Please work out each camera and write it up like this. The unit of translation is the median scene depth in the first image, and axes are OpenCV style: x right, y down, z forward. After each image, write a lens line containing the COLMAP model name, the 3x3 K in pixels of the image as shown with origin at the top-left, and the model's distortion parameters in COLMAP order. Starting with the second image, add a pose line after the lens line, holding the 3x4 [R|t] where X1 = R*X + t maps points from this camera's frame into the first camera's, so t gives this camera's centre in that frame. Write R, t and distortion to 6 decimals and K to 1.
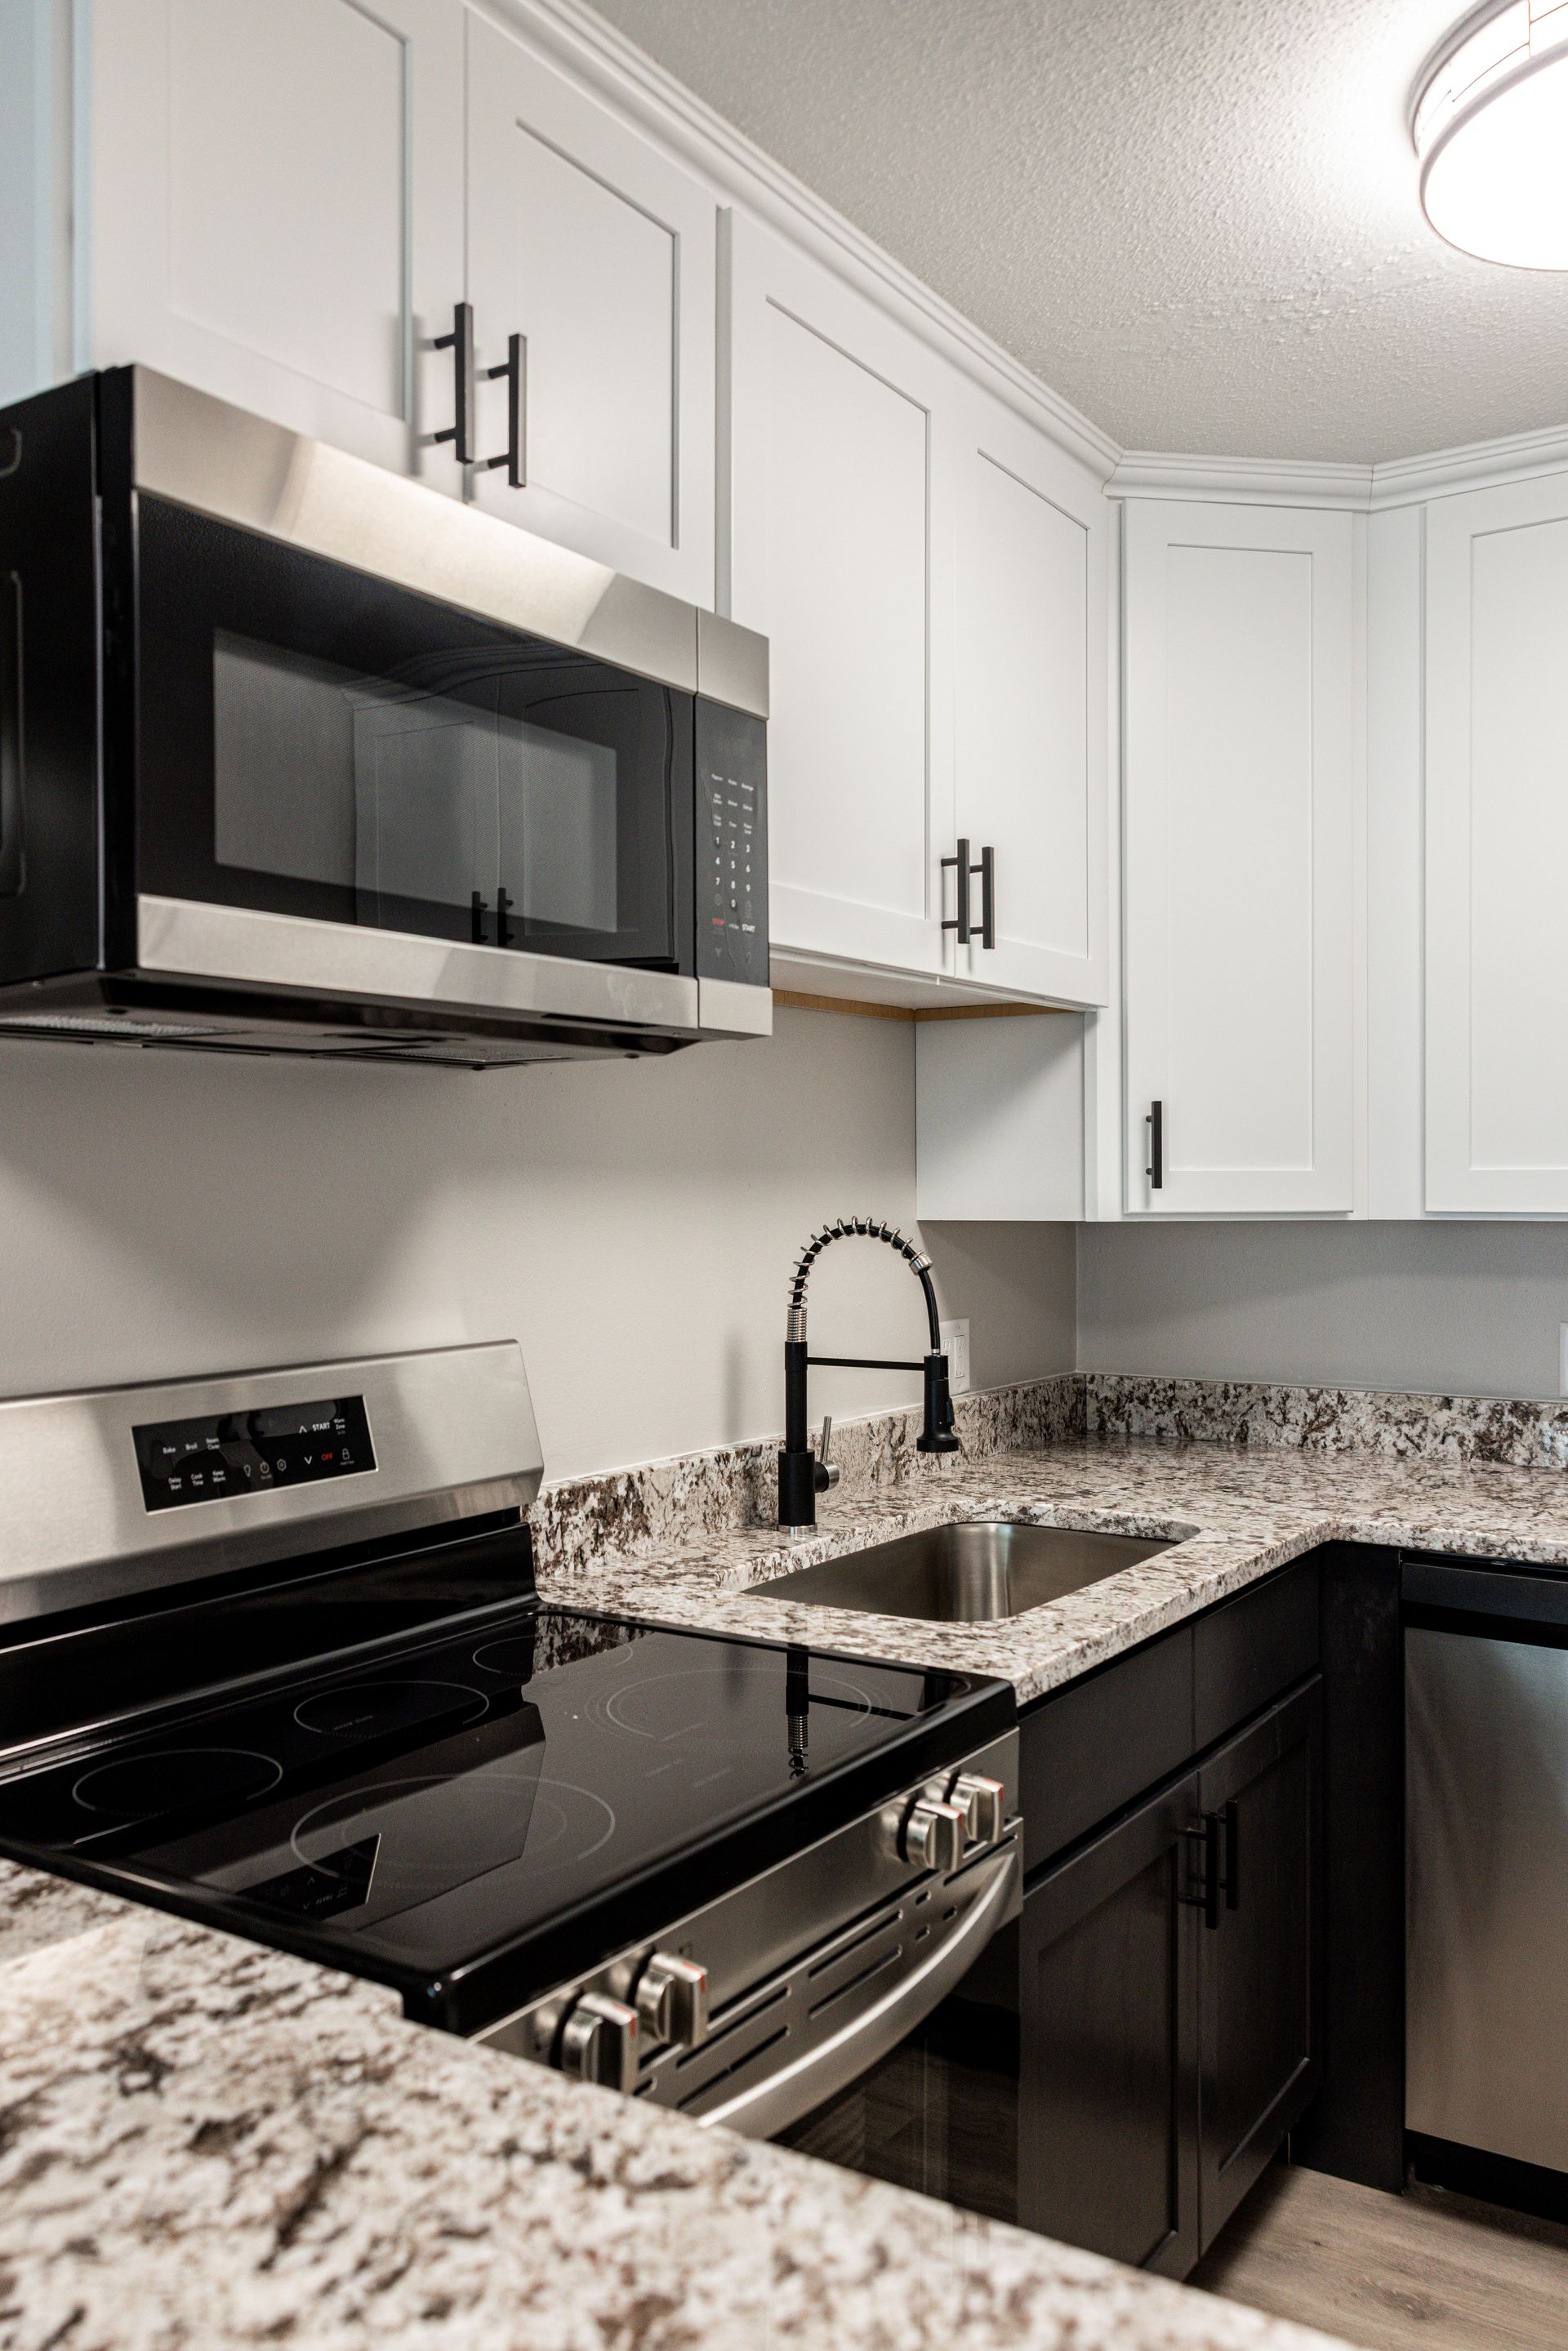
lens RADIAL K [[1905.3, 0, 724.0], [0, 1905.3, 1247.4], [0, 0, 1]] dist [0.007560, 0.002240]
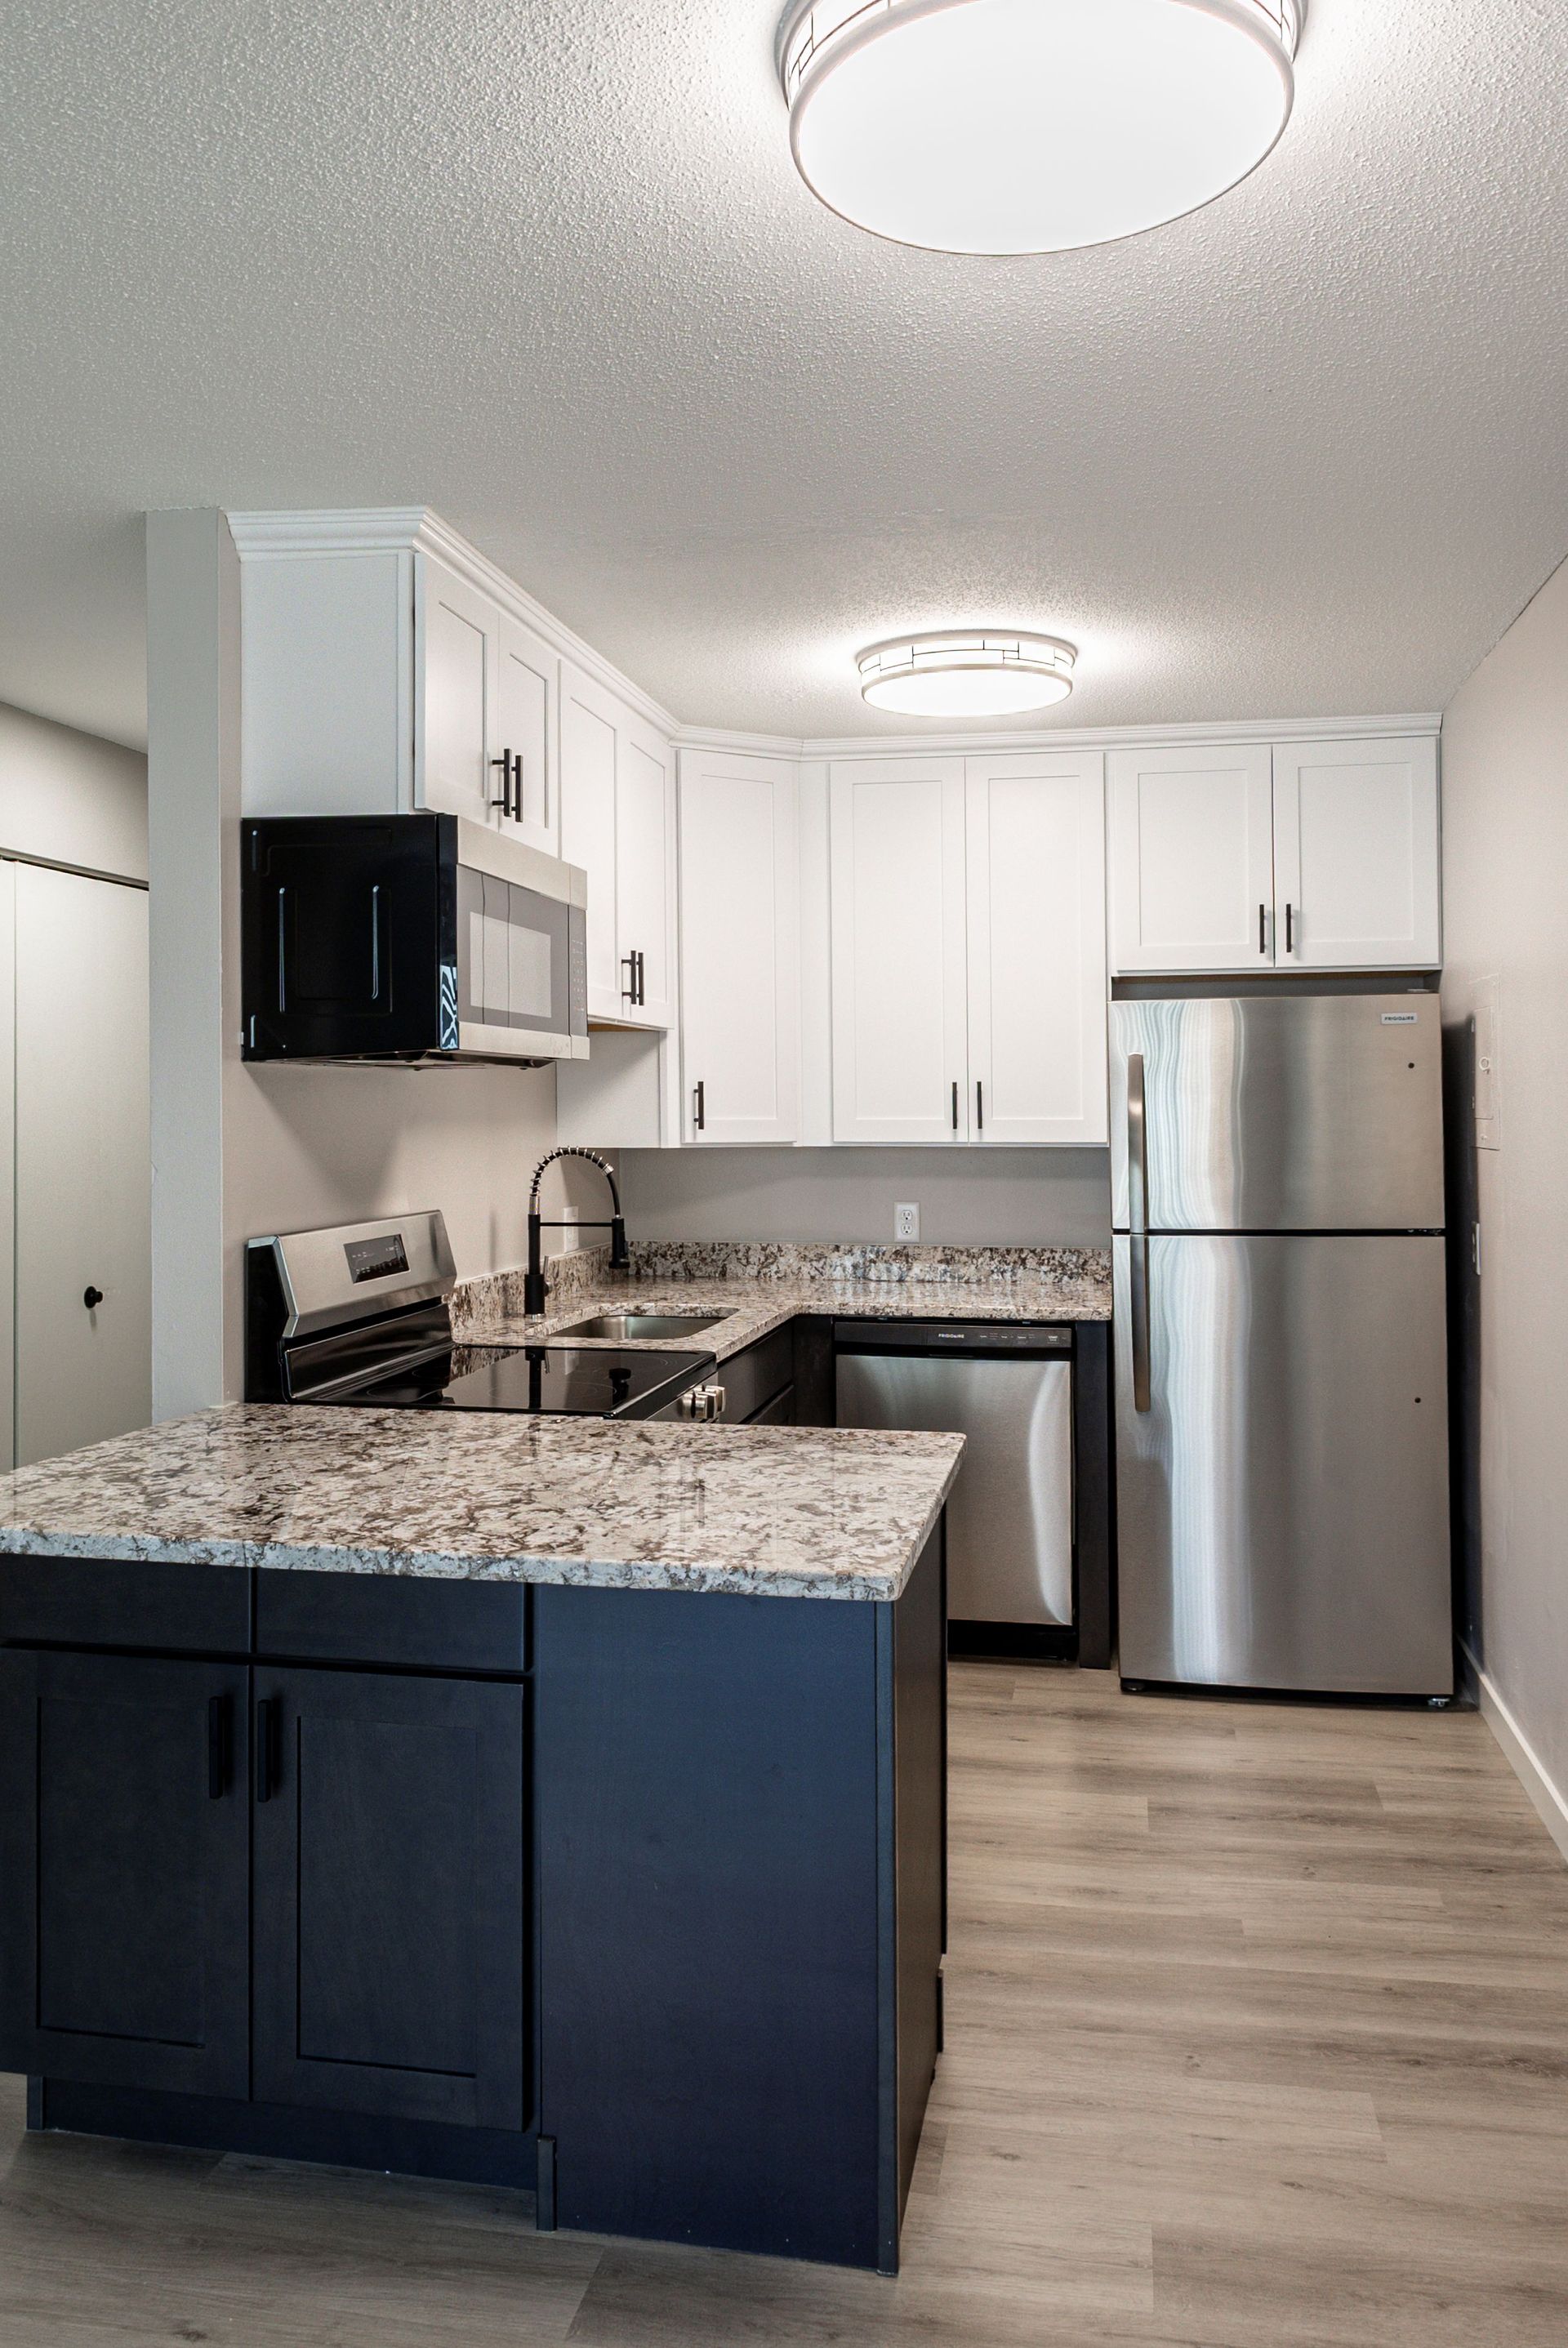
lens RADIAL K [[1843.7, 0, 784.0], [0, 1843.7, 1174.0], [0, 0, 1]] dist [0.002613, 0.030983]
pose [[0.918161, -0.009640, 0.396091, -0.433543], [0.009875, 0.999950, 0.001446, 0.010525], [-0.396085, 0.002584, 0.918210, -0.705410]]
